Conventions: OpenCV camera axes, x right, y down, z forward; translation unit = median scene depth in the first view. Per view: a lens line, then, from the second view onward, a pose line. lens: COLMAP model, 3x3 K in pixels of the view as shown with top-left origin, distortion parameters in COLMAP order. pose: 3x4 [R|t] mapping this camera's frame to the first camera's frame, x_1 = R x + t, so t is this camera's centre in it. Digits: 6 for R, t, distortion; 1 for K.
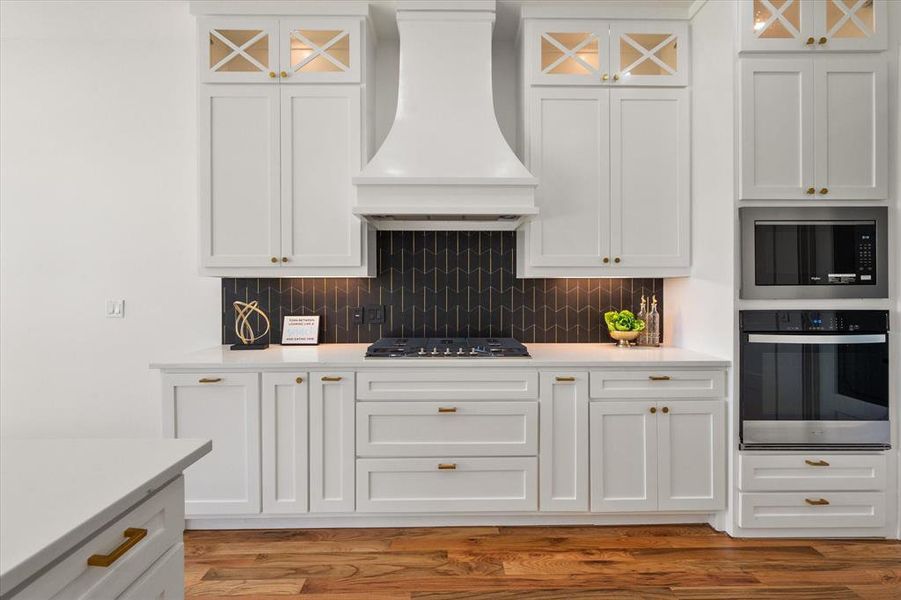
lens RADIAL K [[376.1, 0, 451.5], [0, 376.1, 290.3], [0, 0, 1]] dist [-0.000433, 0.000244]
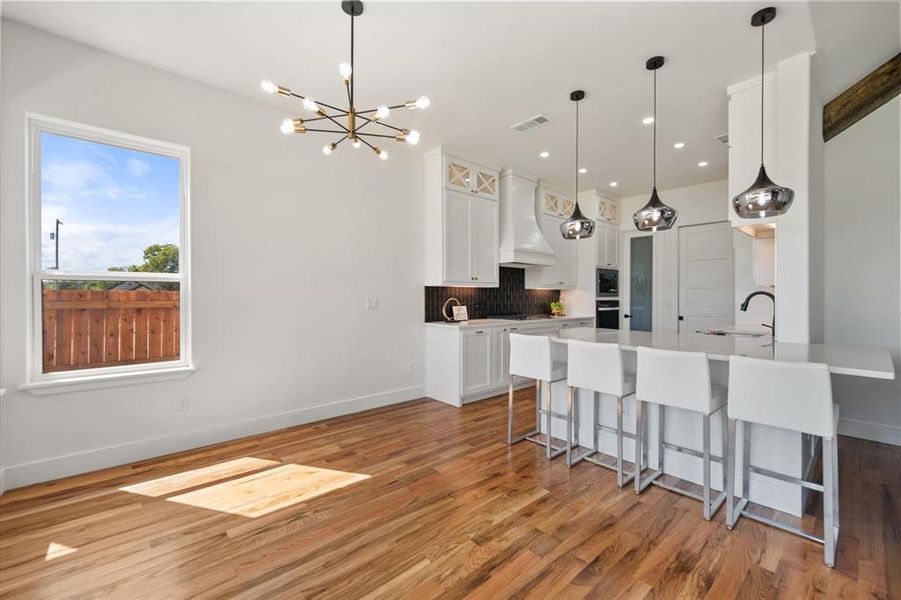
lens RADIAL K [[368.4, 0, 452.7], [0, 368.4, 300.7], [0, 0, 1]] dist [0.003115, 0.000149]
pose [[0.760170, -0.005603, 0.649700, -1.728069], [0.000857, 0.999971, 0.007620, 0.024535], [-0.649723, -0.005235, 0.760153, -0.458816]]
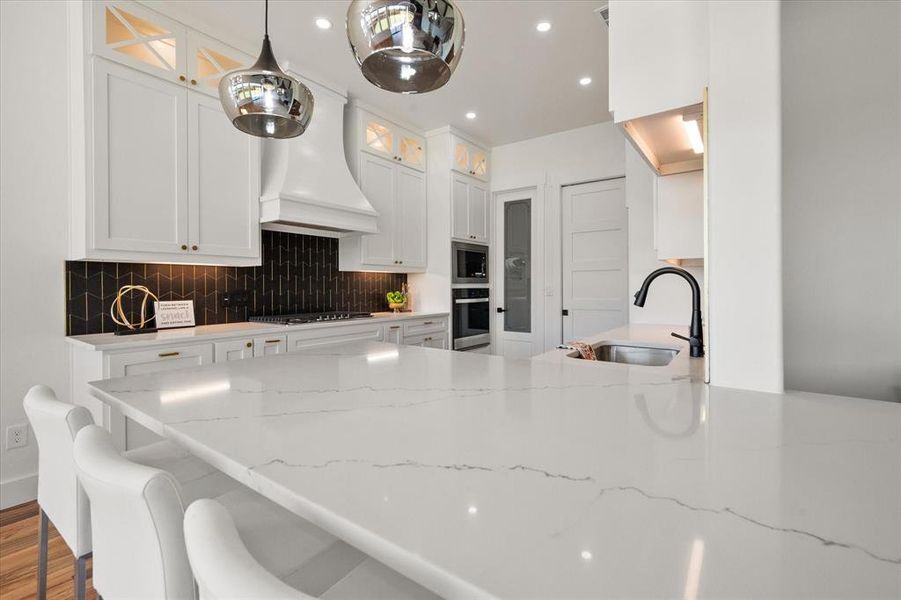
lens RADIAL K [[396.9, 0, 449.8], [0, 396.9, 288.3], [0, 0, 1]] dist [0.001626, 0.000009]
pose [[0.602928, -0.005956, 0.797773, -0.840114], [0.006404, 0.999976, 0.002626, 0.036105], [-0.797770, 0.003526, 0.602952, -0.287063]]
